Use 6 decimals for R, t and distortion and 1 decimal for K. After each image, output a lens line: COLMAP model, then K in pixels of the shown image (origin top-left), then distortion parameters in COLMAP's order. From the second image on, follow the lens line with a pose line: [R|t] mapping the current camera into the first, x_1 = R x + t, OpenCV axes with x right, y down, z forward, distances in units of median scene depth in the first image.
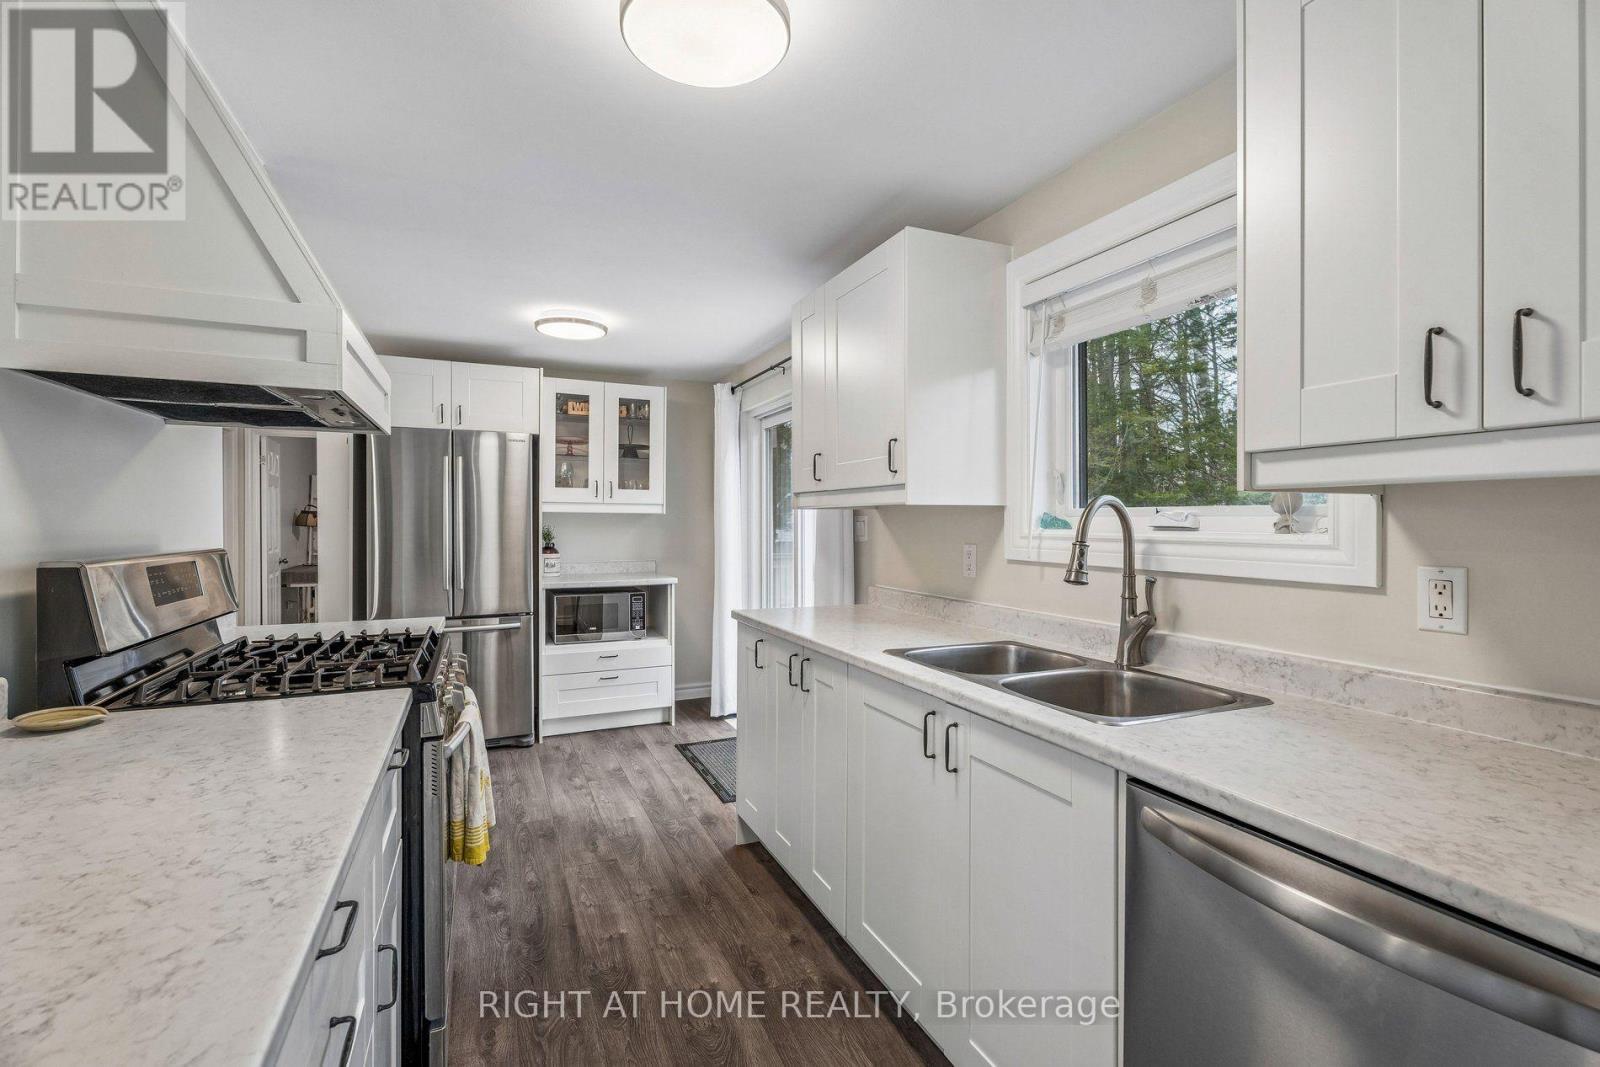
lens RADIAL K [[707.2, 0, 797.9], [0, 707.2, 520.7], [0, 0, 1]] dist [0.001001, 0.000381]
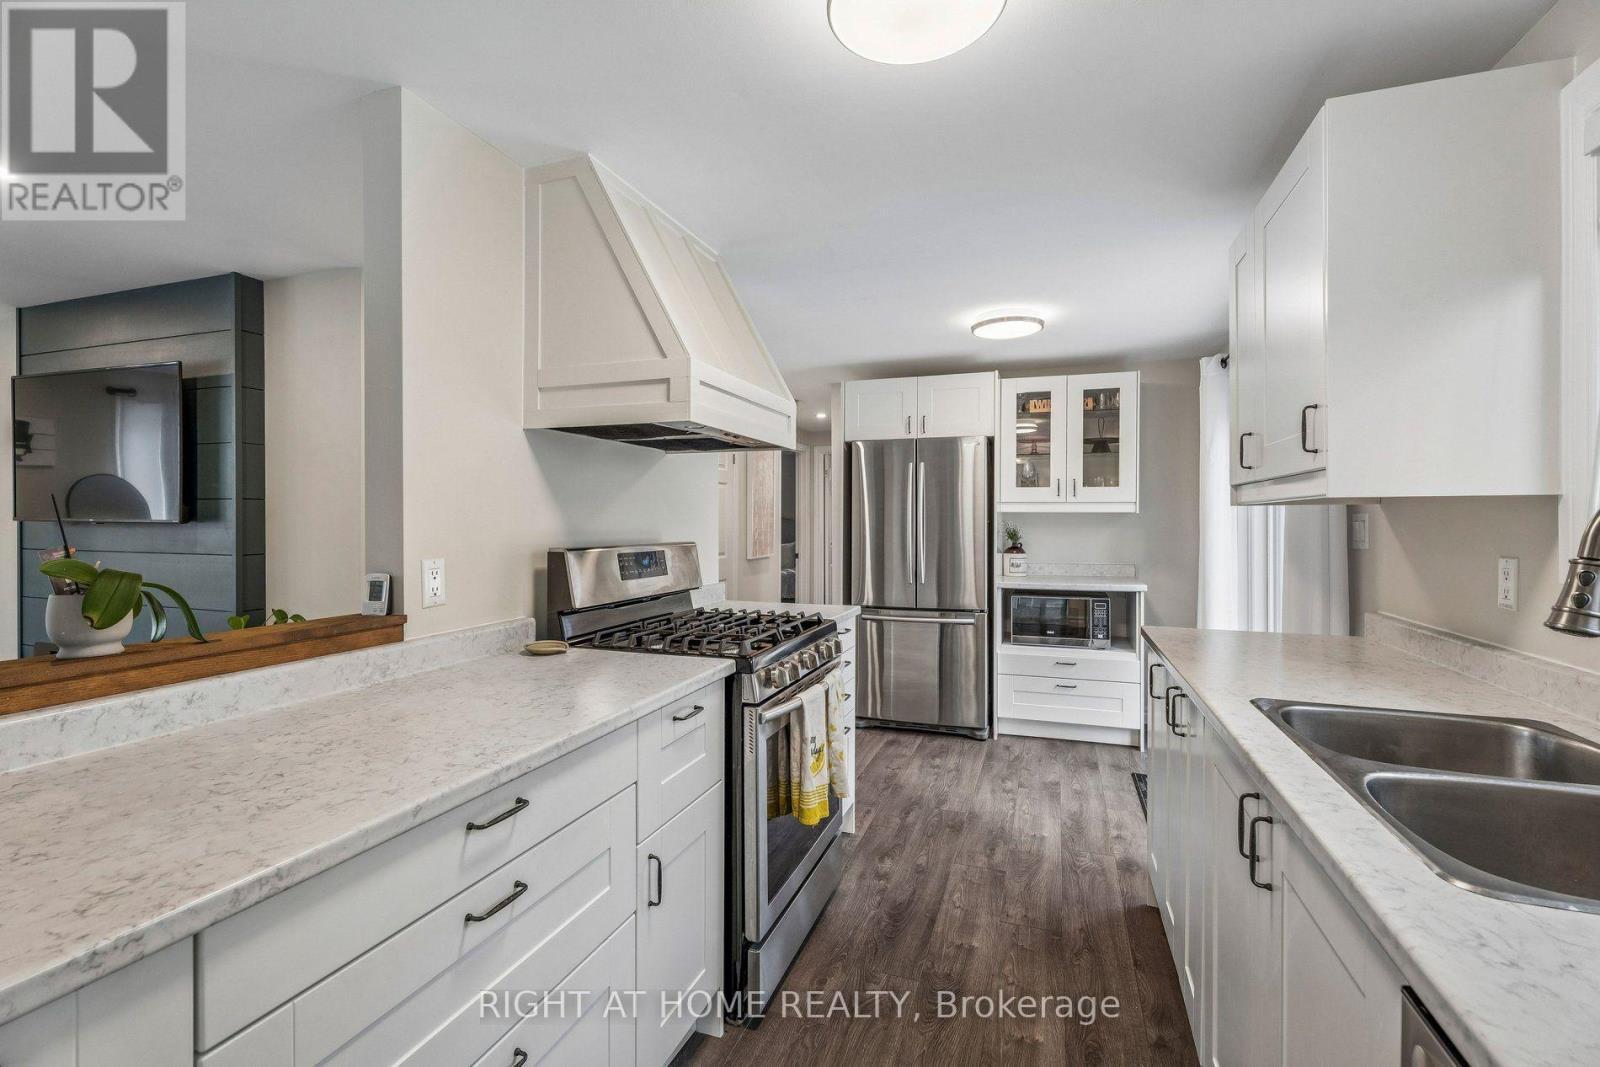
lens RADIAL K [[707.2, 0, 805.8], [0, 707.2, 518.8], [0, 0, 1]] dist [0.001001, 0.000381]
pose [[0.727917, -0.003519, -0.685656, 0.217089], [0.002018, 0.999993, -0.002990, -0.000590], [0.685662, 0.000793, 0.727919, 0.116146]]
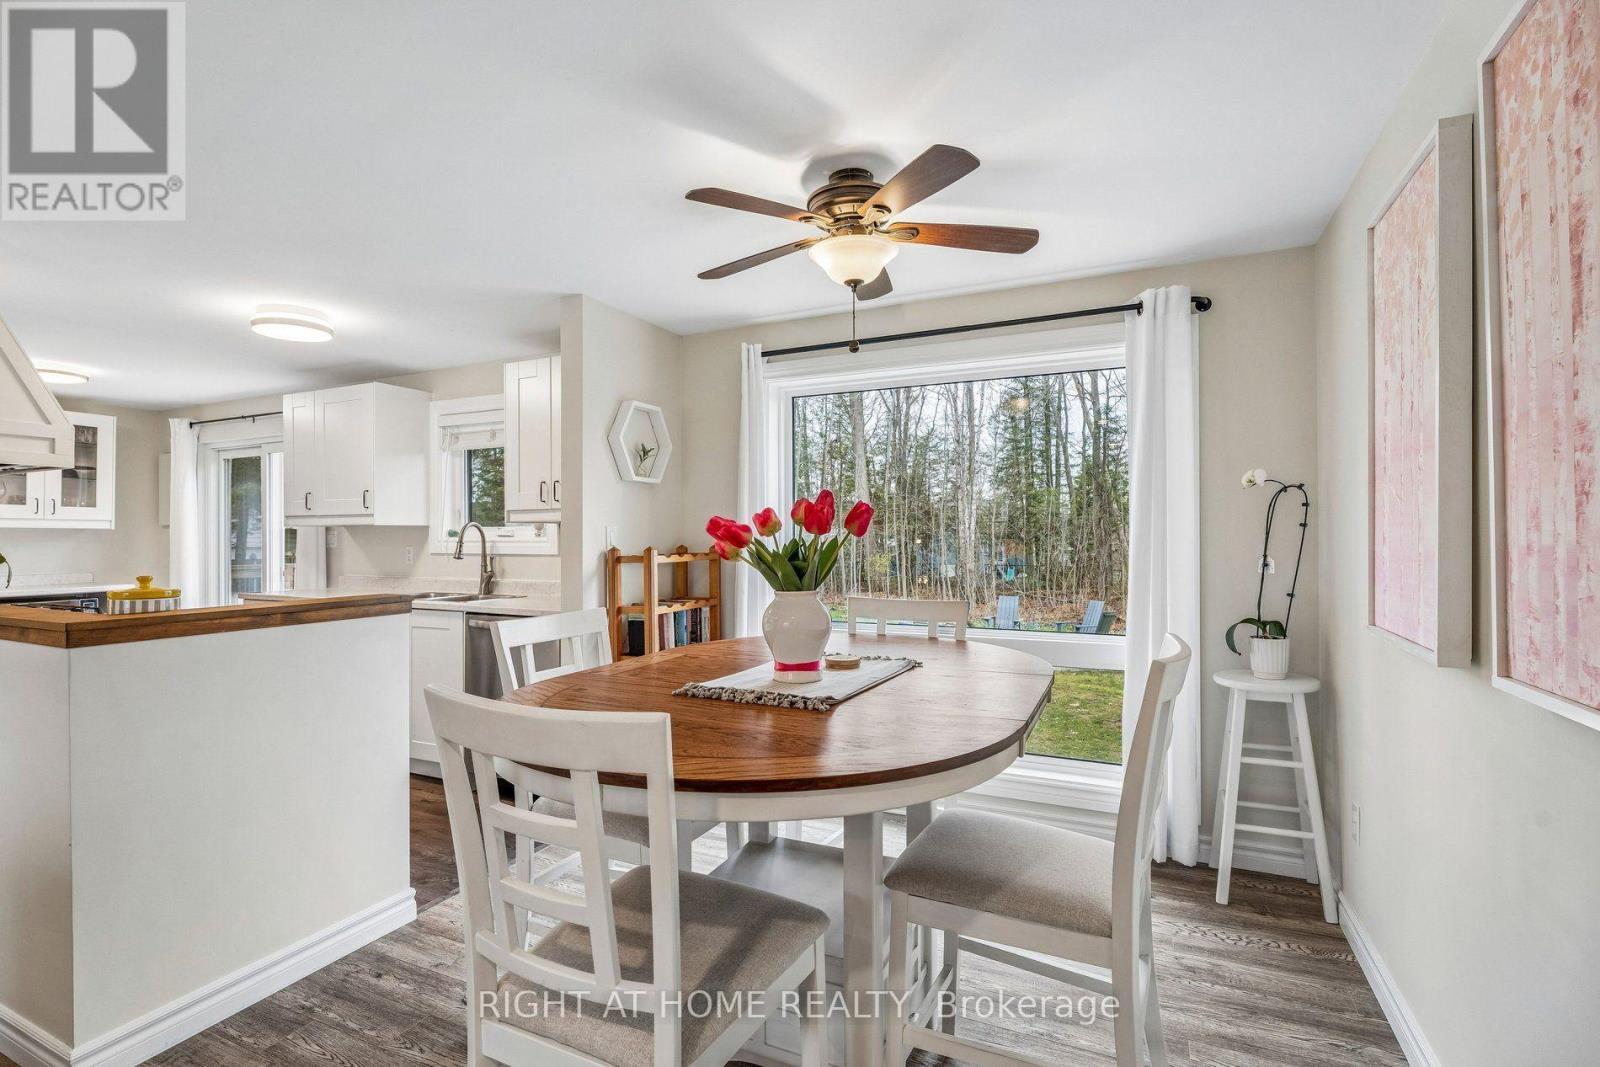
lens RADIAL K [[739.3, 0, 787.9], [0, 739.3, 533.3], [0, 0, 1]] dist [-0.004644, -0.001032]
pose [[0.754578, 0.000157, 0.656211, -0.269731], [0.003506, 0.999985, -0.004271, 0.010757], [-0.656201, 0.005523, 0.754566, -1.075405]]
